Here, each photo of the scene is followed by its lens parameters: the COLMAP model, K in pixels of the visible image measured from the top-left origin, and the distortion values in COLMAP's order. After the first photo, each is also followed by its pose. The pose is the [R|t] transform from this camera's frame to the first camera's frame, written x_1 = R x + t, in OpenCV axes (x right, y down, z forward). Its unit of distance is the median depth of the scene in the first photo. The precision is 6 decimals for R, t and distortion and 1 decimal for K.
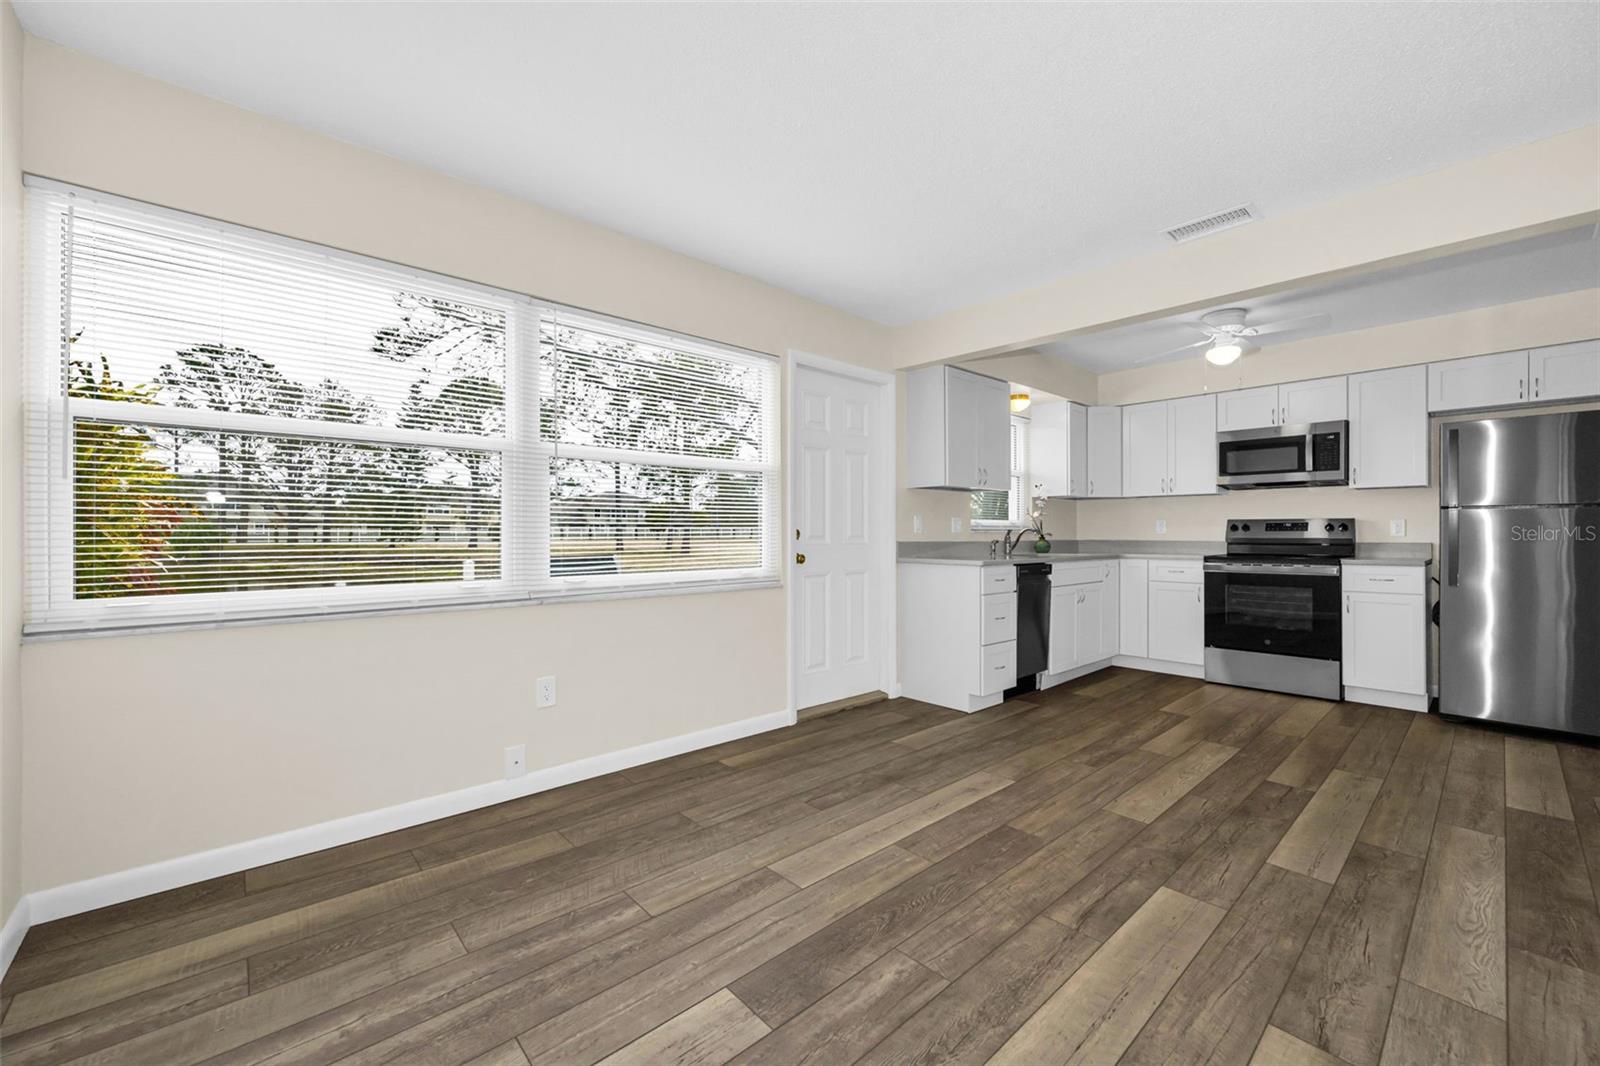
lens RADIAL K [[640.1, 0, 799.9], [0, 640.1, 529.4], [0, 0, 1]] dist [-0.002367, 0.000164]
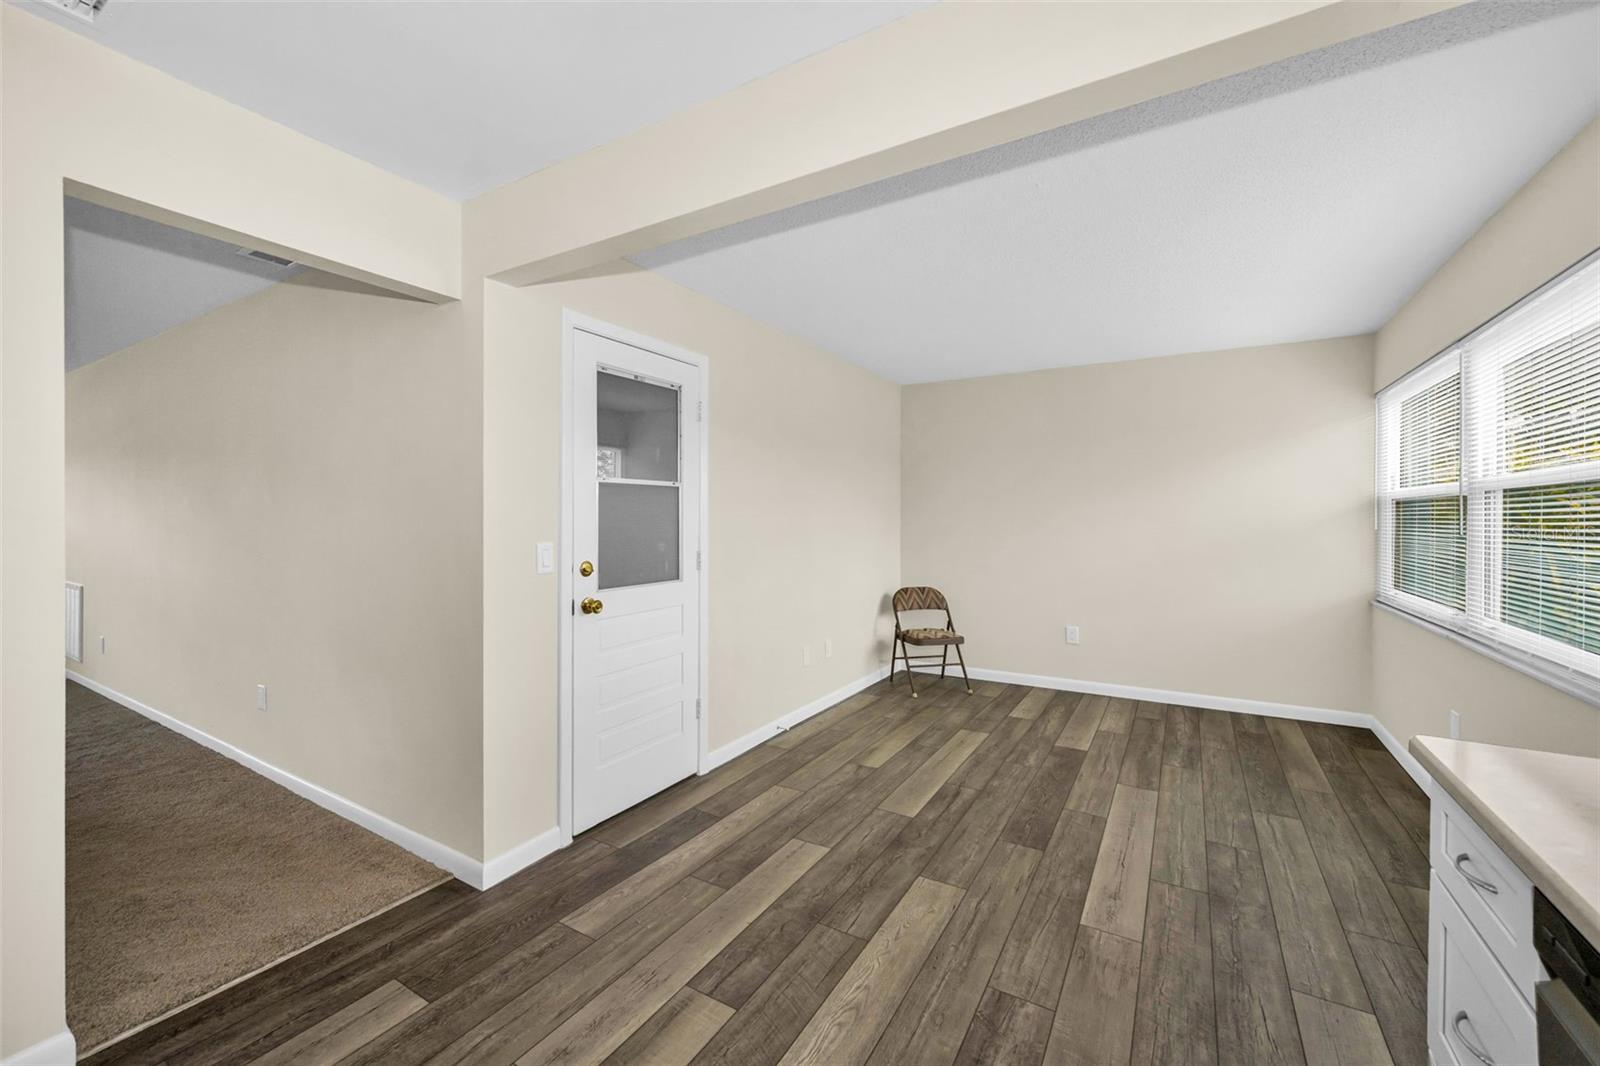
lens RADIAL K [[640.1, 0, 799.2], [0, 640.1, 527.2], [0, 0, 1]] dist [-0.002367, 0.000164]
pose [[-0.958325, -0.001952, -0.285674, 1.109977], [-0.004741, 0.999948, 0.009074, -0.083215], [0.285642, 0.010050, -0.958284, 2.081736]]
